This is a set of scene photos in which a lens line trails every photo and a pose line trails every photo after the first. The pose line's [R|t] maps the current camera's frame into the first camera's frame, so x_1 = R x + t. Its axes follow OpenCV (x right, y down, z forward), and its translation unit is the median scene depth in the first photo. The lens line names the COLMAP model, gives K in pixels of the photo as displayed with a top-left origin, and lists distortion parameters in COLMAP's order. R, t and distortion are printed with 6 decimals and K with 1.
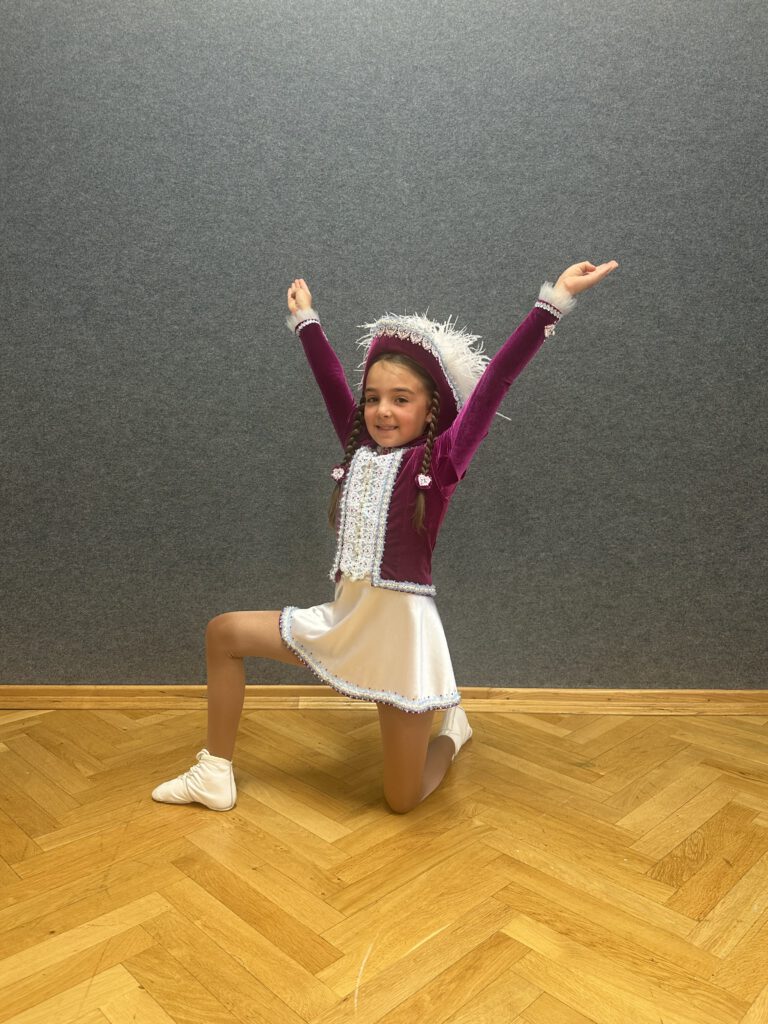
lens RADIAL K [[748.5, 0, 378.7], [0, 748.5, 512.6], [0, 0, 1]] dist [0.032079, -0.035464]
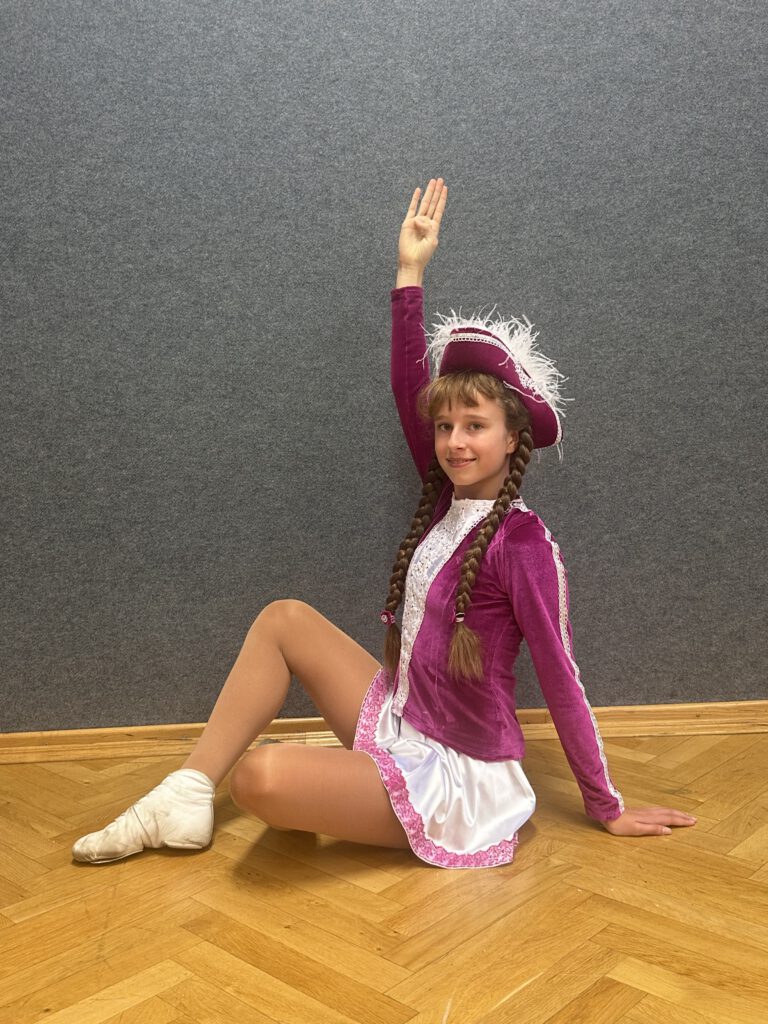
lens RADIAL K [[987.1, 0, 384.0], [0, 987.1, 512.0], [0, 0, 1]] dist [0.051374, -0.073791]
pose [[0.998433, -0.043774, 0.034868, -0.053920], [0.044331, 0.998899, -0.015378, 0.037683], [-0.034156, 0.016900, 0.999274, -0.039208]]
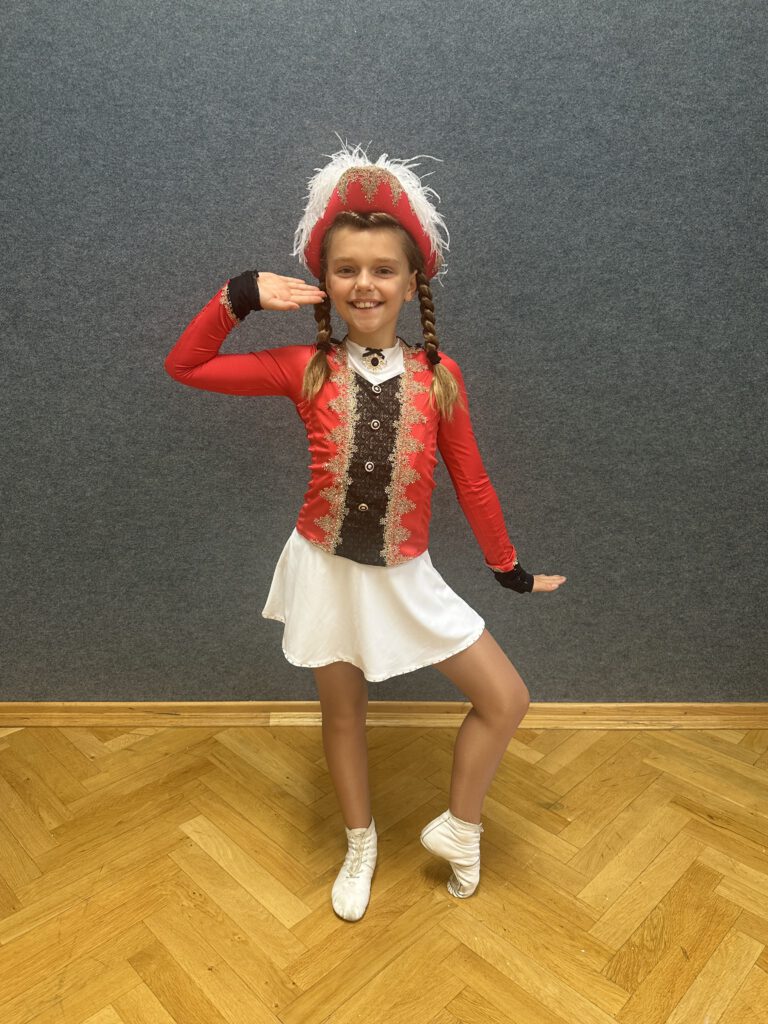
lens RADIAL K [[748.5, 0, 378.7], [0, 748.5, 512.6], [0, 0, 1]] dist [0.032079, -0.035464]
pose [[0.999983, -0.005331, -0.002501, 0.043153], [0.005699, 0.983018, 0.183421, -0.204726], [0.001481, -0.183433, 0.983031, 0.084420]]
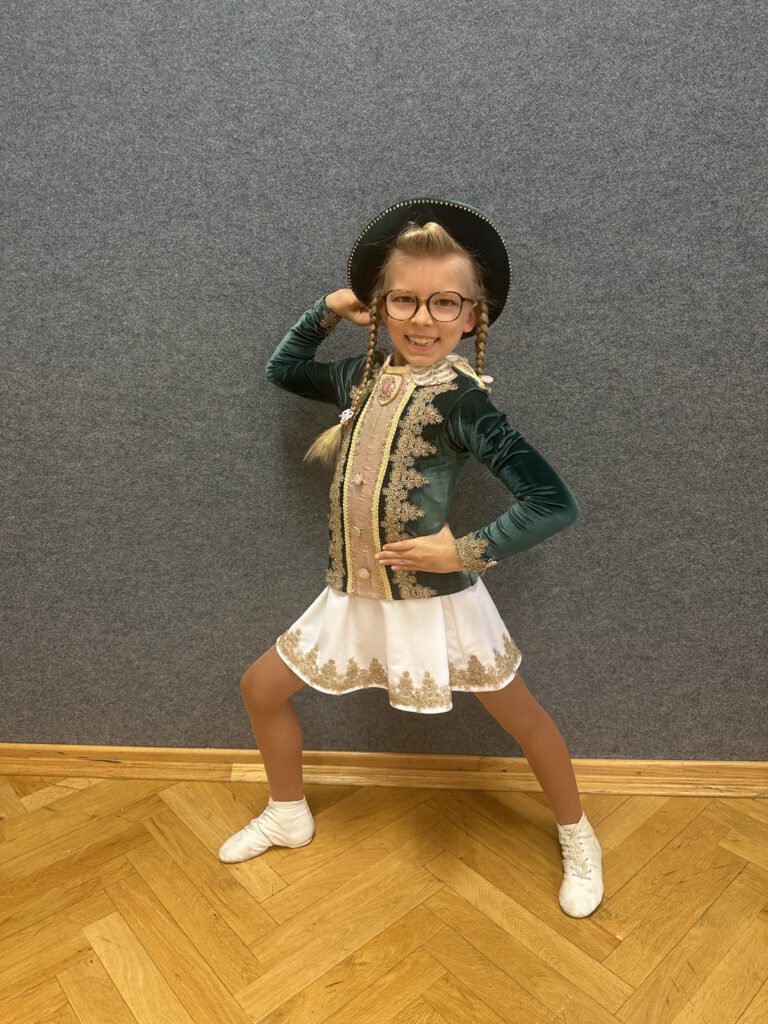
lens RADIAL K [[739.4, 0, 384.0], [0, 739.4, 512.0], [0, 0, 1]] dist [-0.027637, 0.028341]
pose [[0.998366, -0.000019, -0.057144, 0.099544], [0.009945, 0.984796, 0.173432, -0.148687], [0.056272, -0.173717, 0.983187, 0.326406]]
